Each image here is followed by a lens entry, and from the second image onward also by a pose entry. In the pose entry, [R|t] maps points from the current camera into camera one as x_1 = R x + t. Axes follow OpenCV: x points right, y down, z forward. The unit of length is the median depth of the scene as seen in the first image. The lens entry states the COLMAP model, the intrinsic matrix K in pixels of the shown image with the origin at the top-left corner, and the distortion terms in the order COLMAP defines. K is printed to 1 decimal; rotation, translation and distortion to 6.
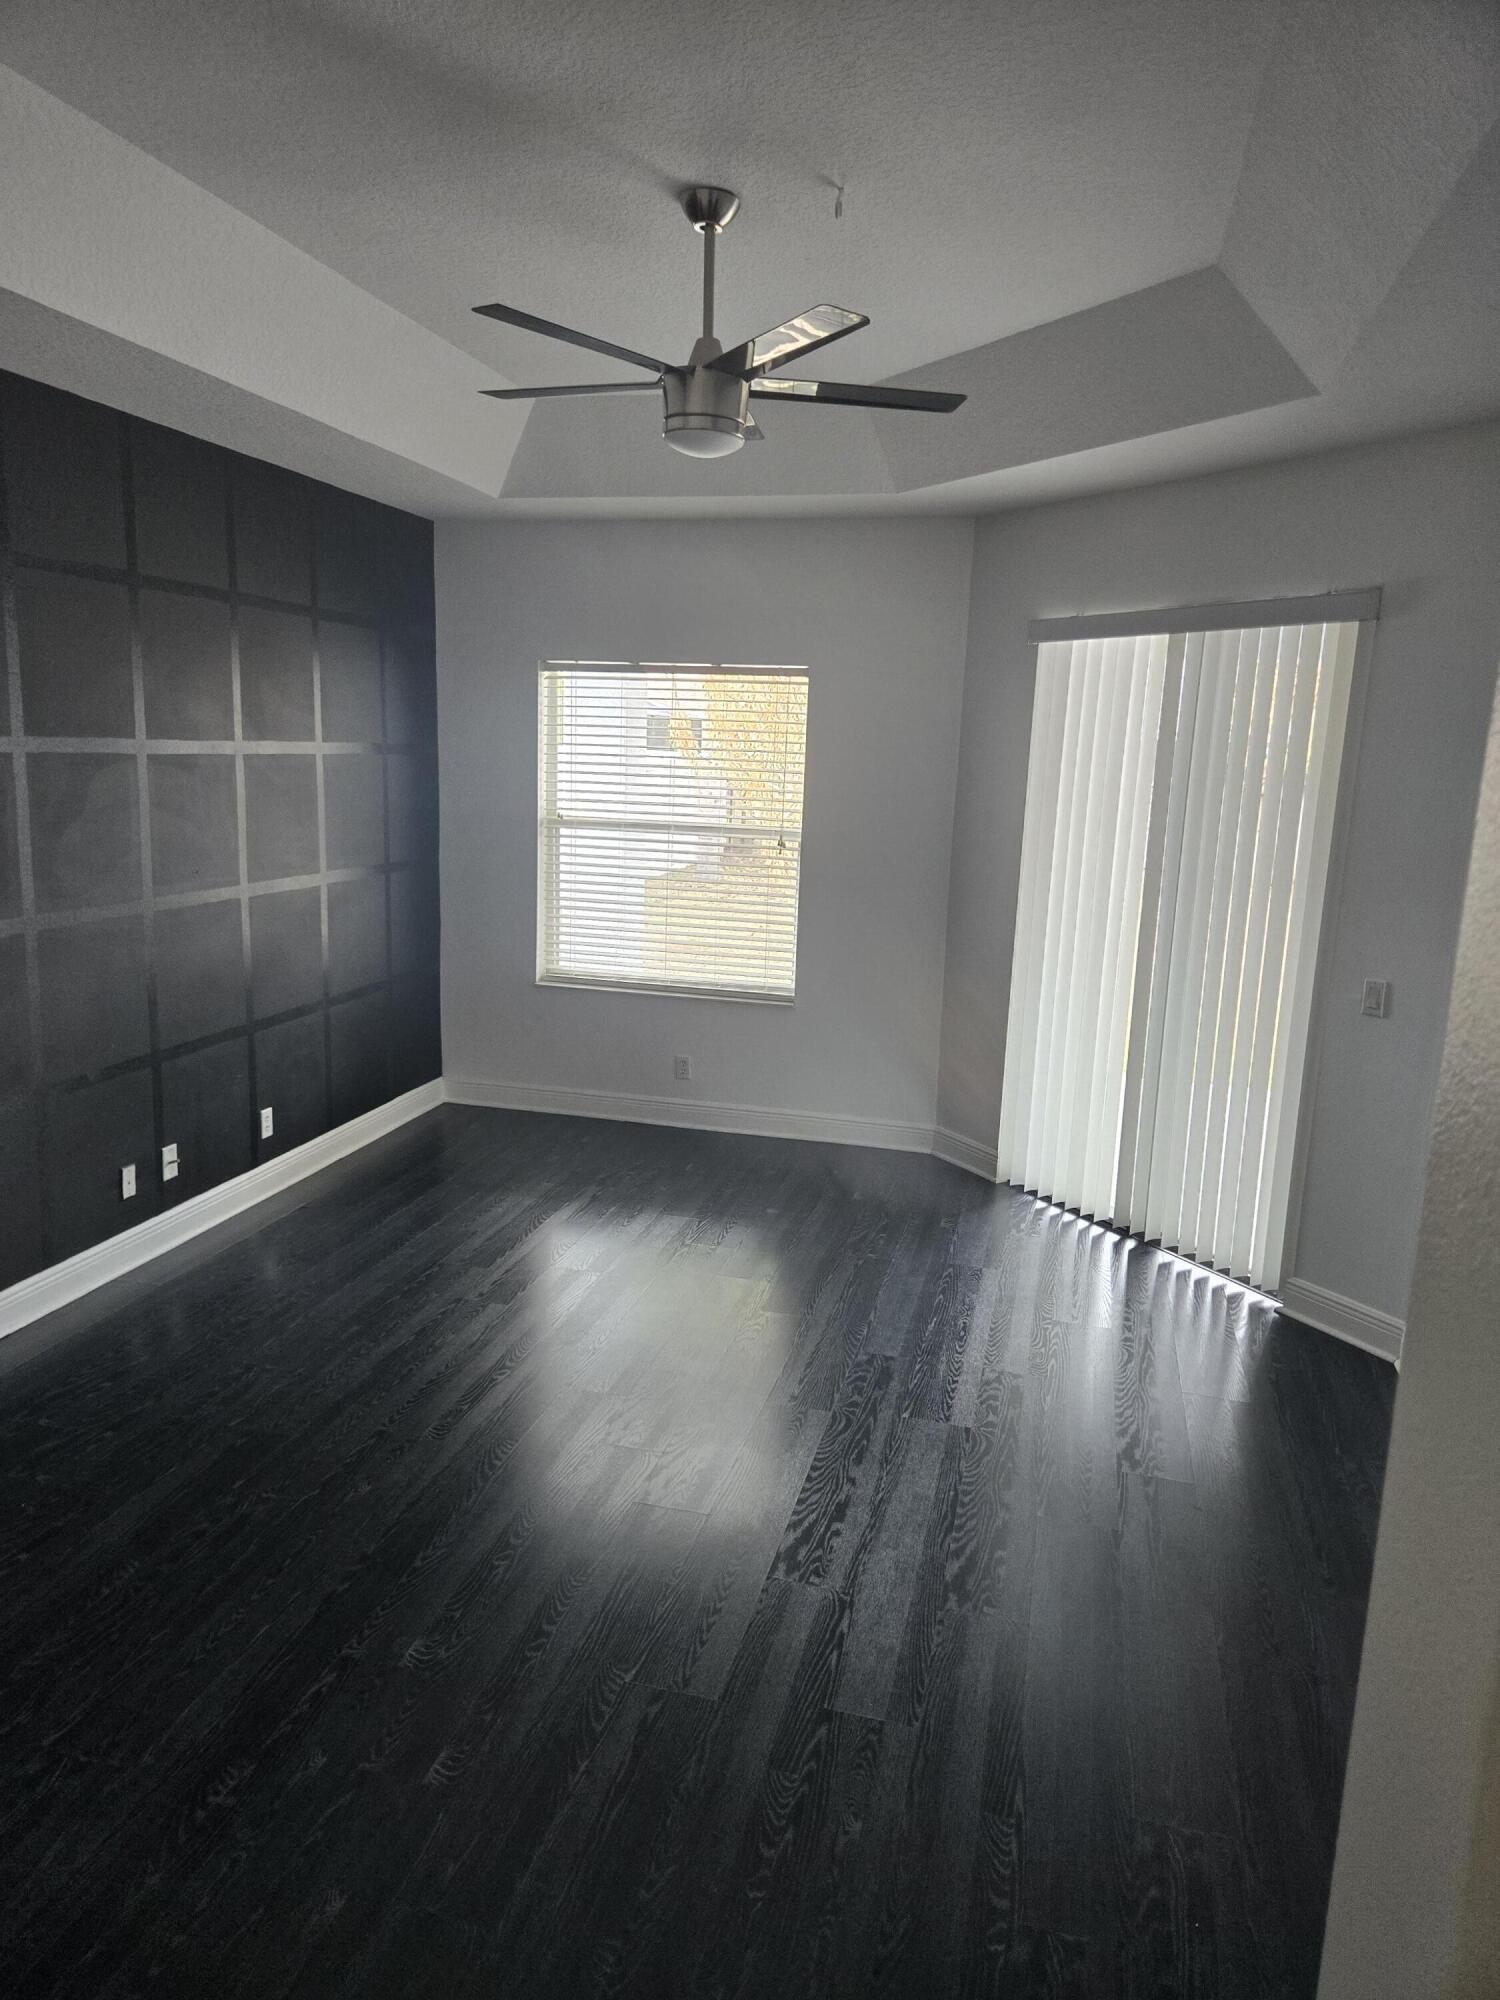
lens RADIAL K [[1348.9, 0, 741.4], [0, 1348.9, 1000.8], [0, 0, 1]] dist [0.075257, -0.061789]
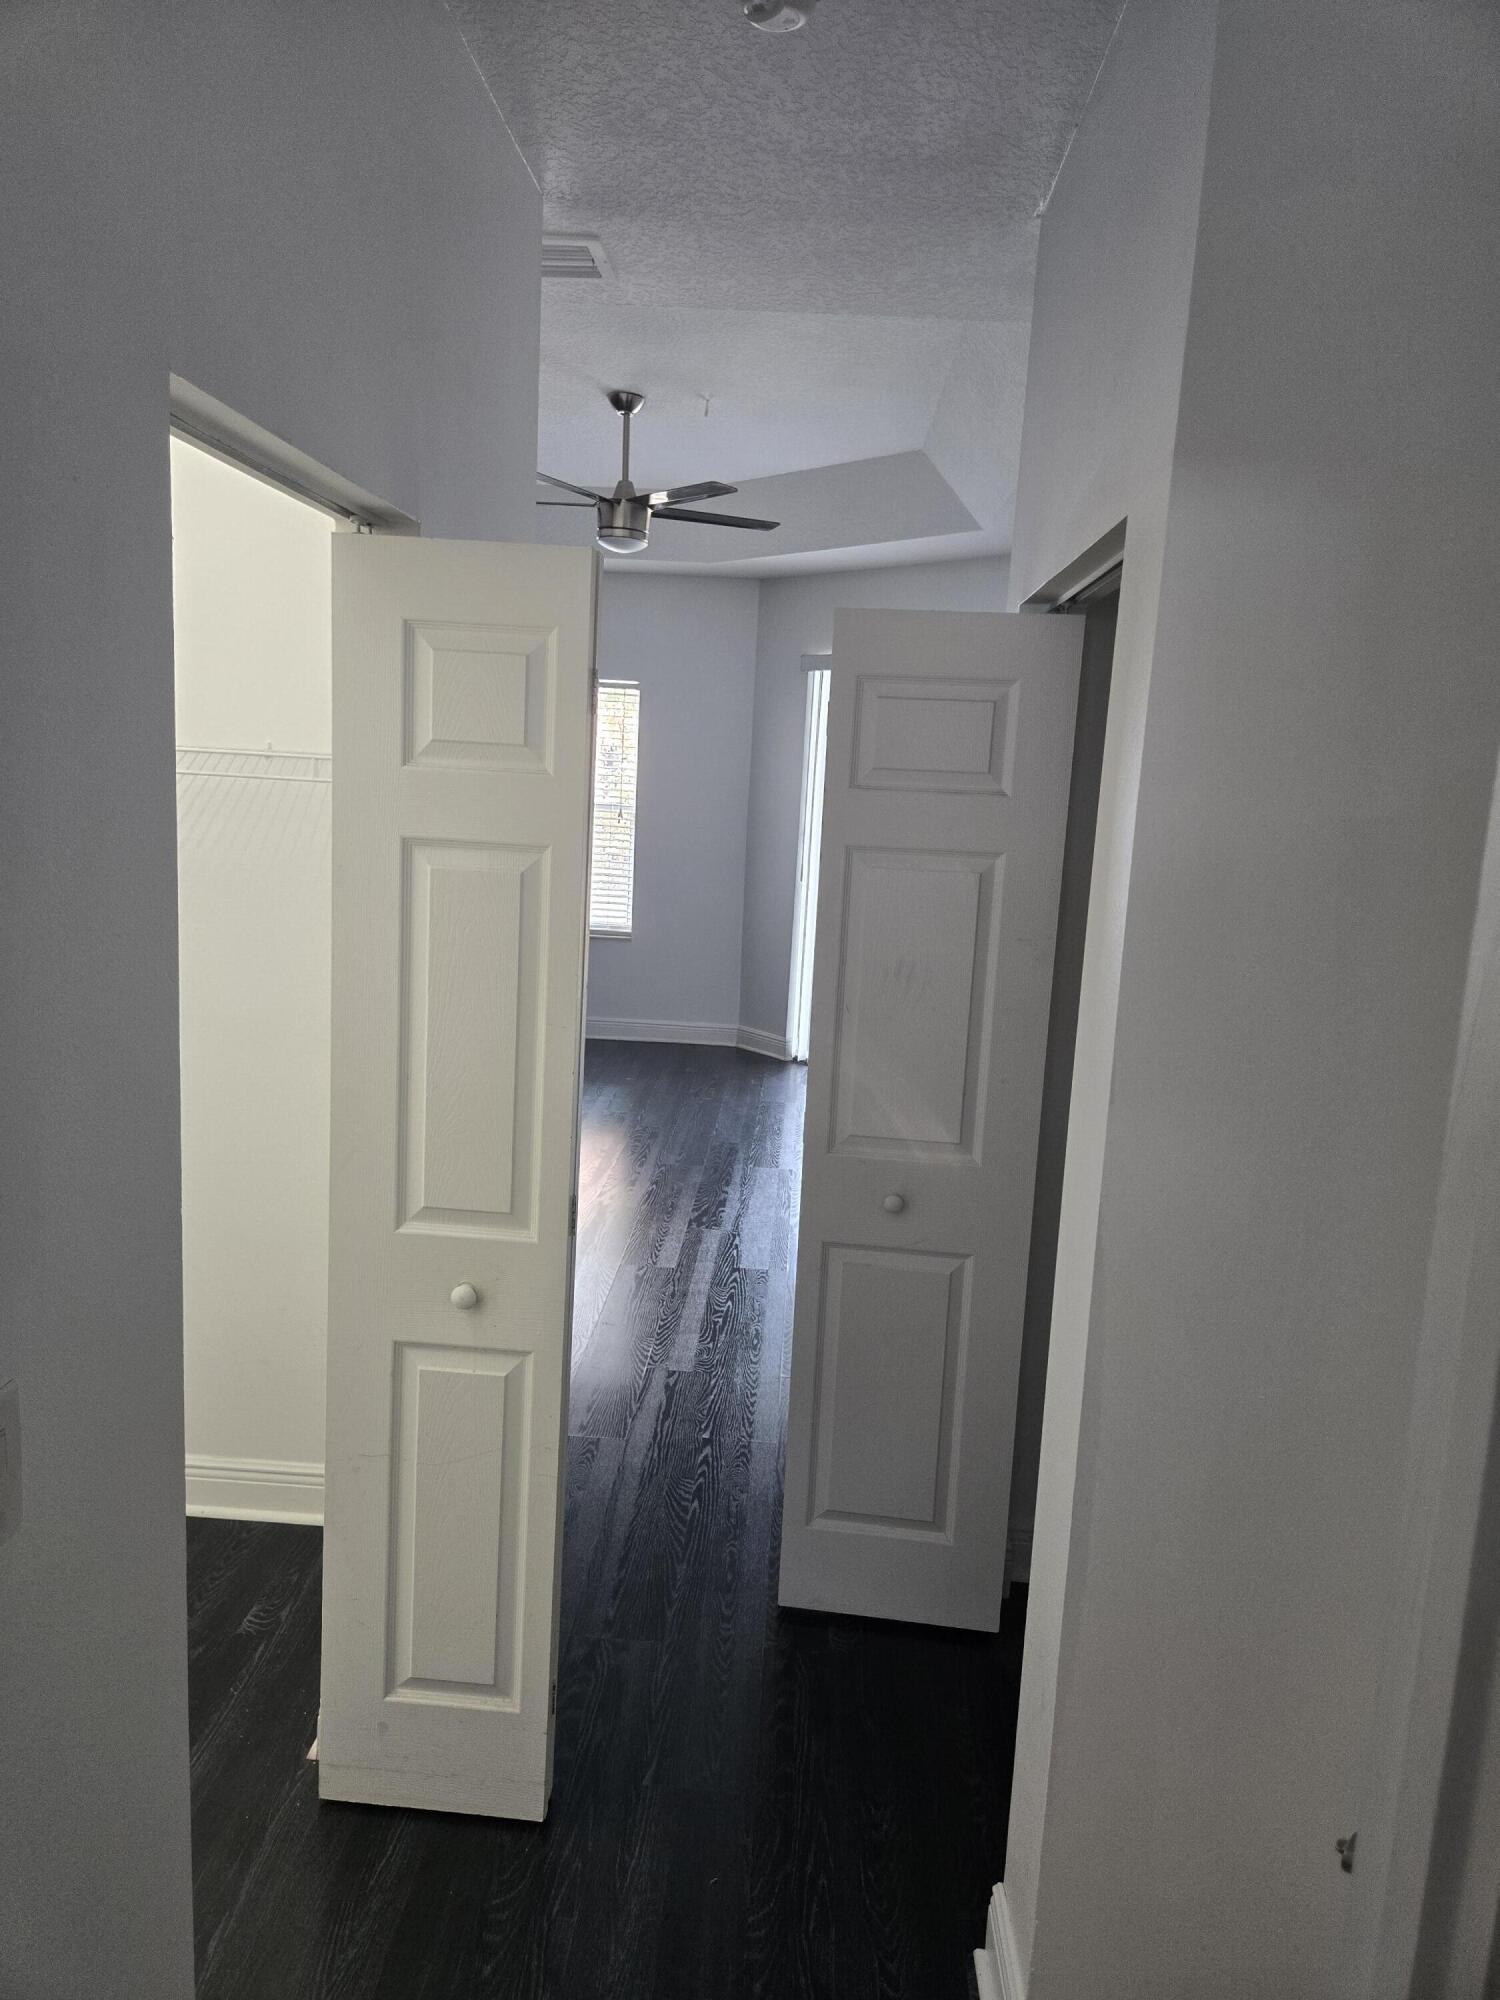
lens RADIAL K [[1348.9, 0, 757.1], [0, 1348.9, 1002.2], [0, 0, 1]] dist [0.075257, -0.061789]
pose [[0.977936, -0.019926, 0.207951, -0.161815], [0.021690, 0.999745, -0.006207, 0.106831], [-0.207774, 0.010580, 0.978120, -0.442776]]
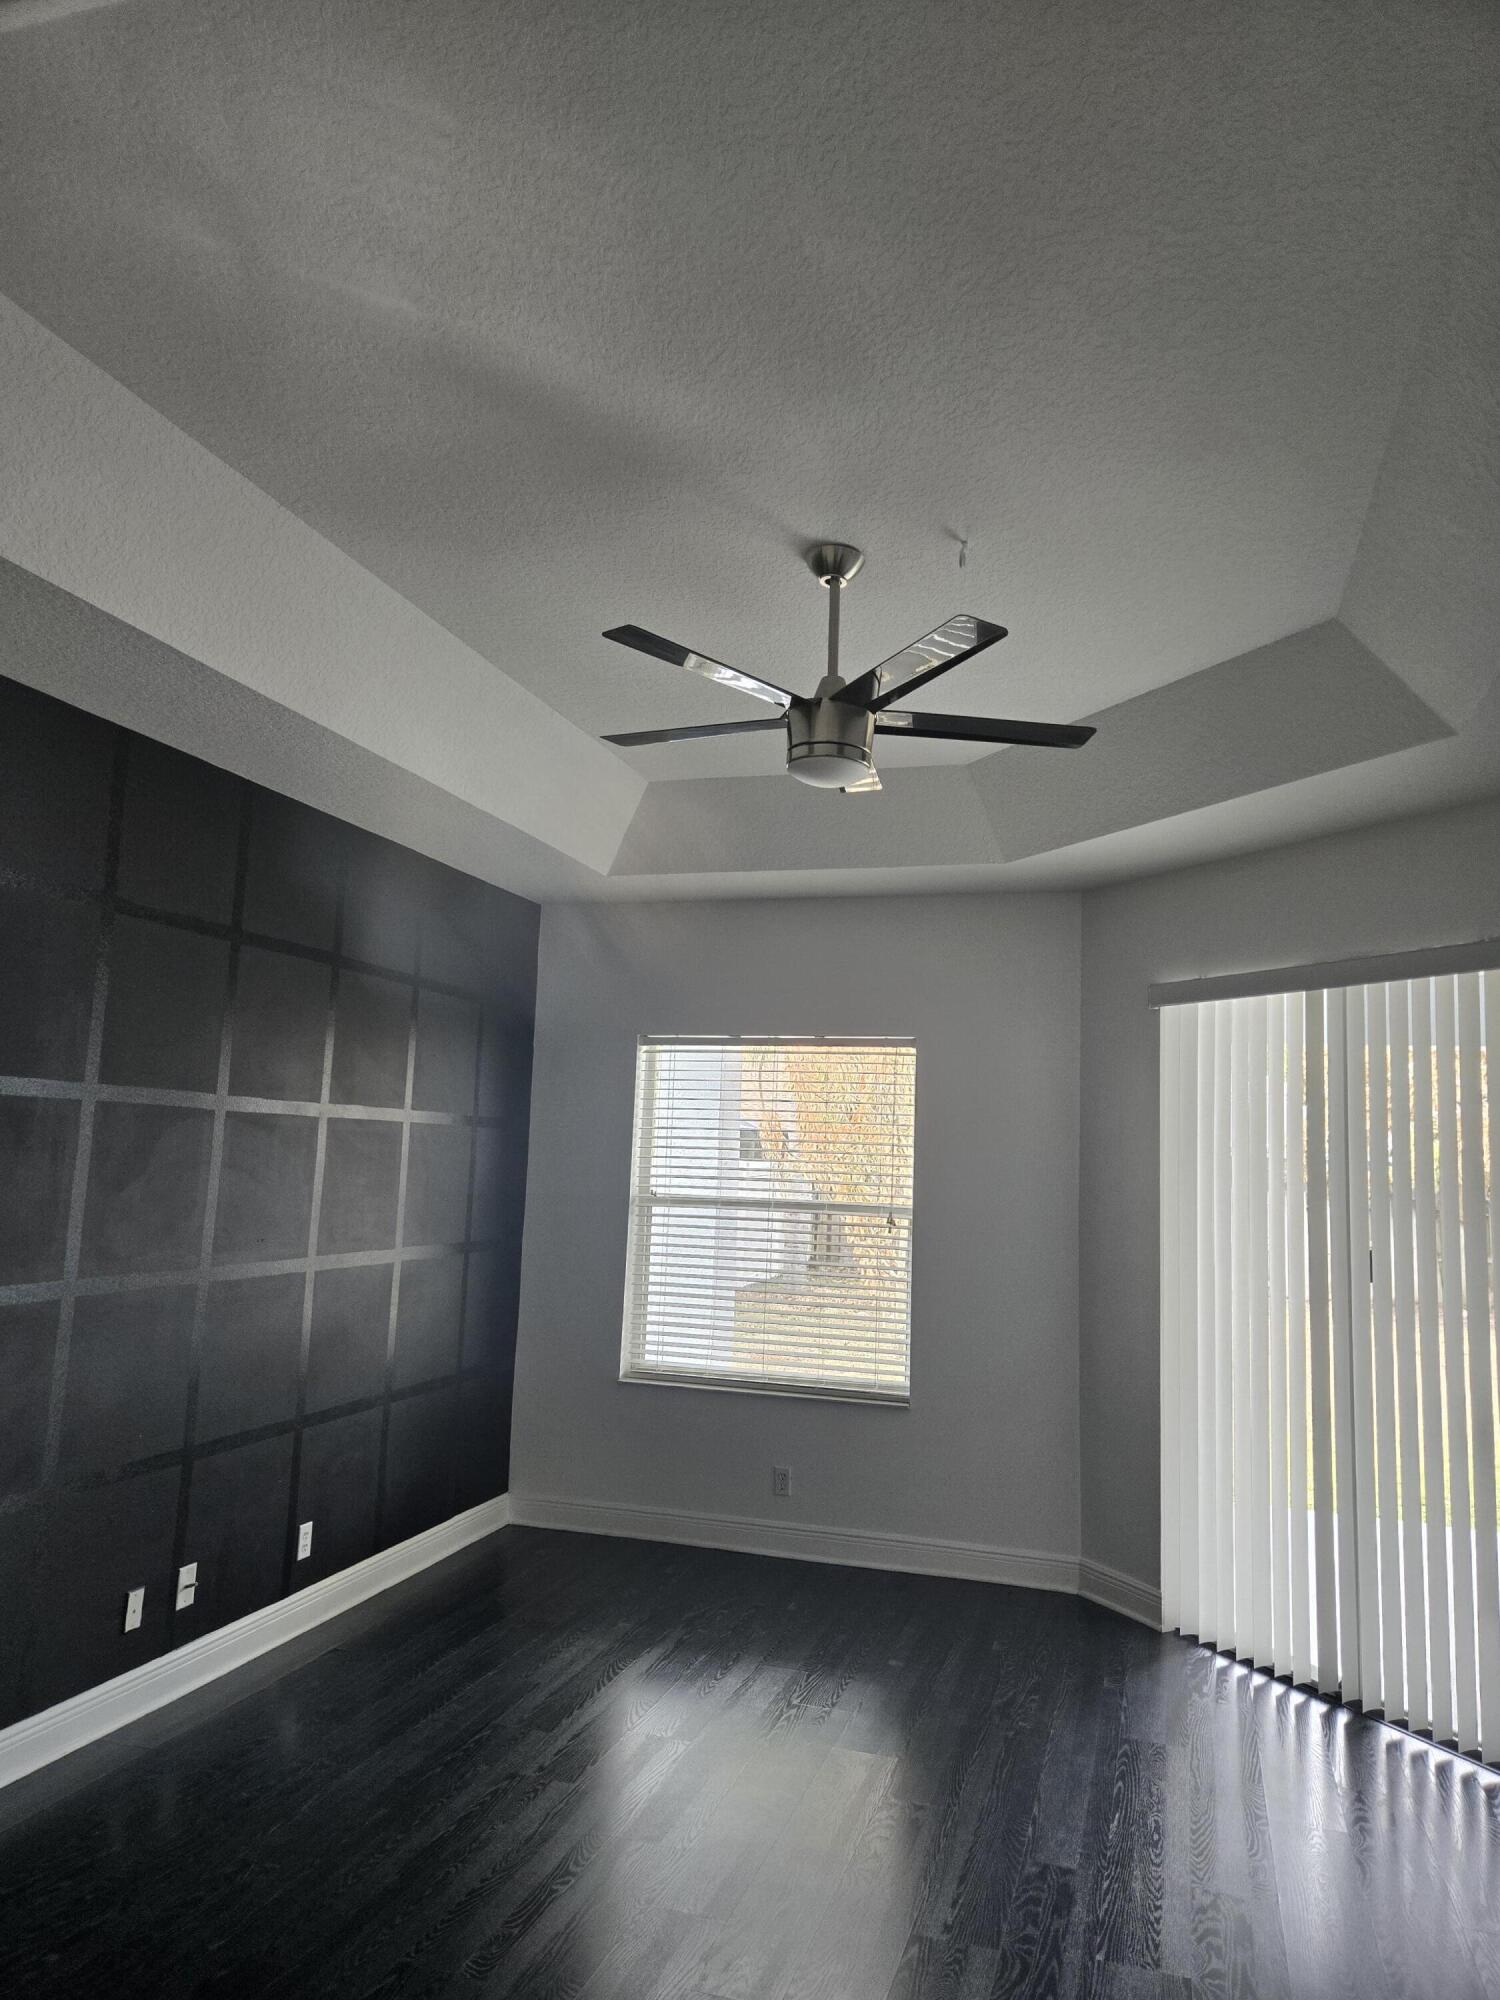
lens RADIAL K [[1348.9, 0, 770.5], [0, 1348.9, 1001.7], [0, 0, 1]] dist [0.075257, -0.061789]
pose [[0.999348, -0.004011, -0.035871, -0.025941], [-0.007121, 0.952370, -0.304862, 0.031647], [0.035385, 0.304919, 0.951721, 0.095666]]
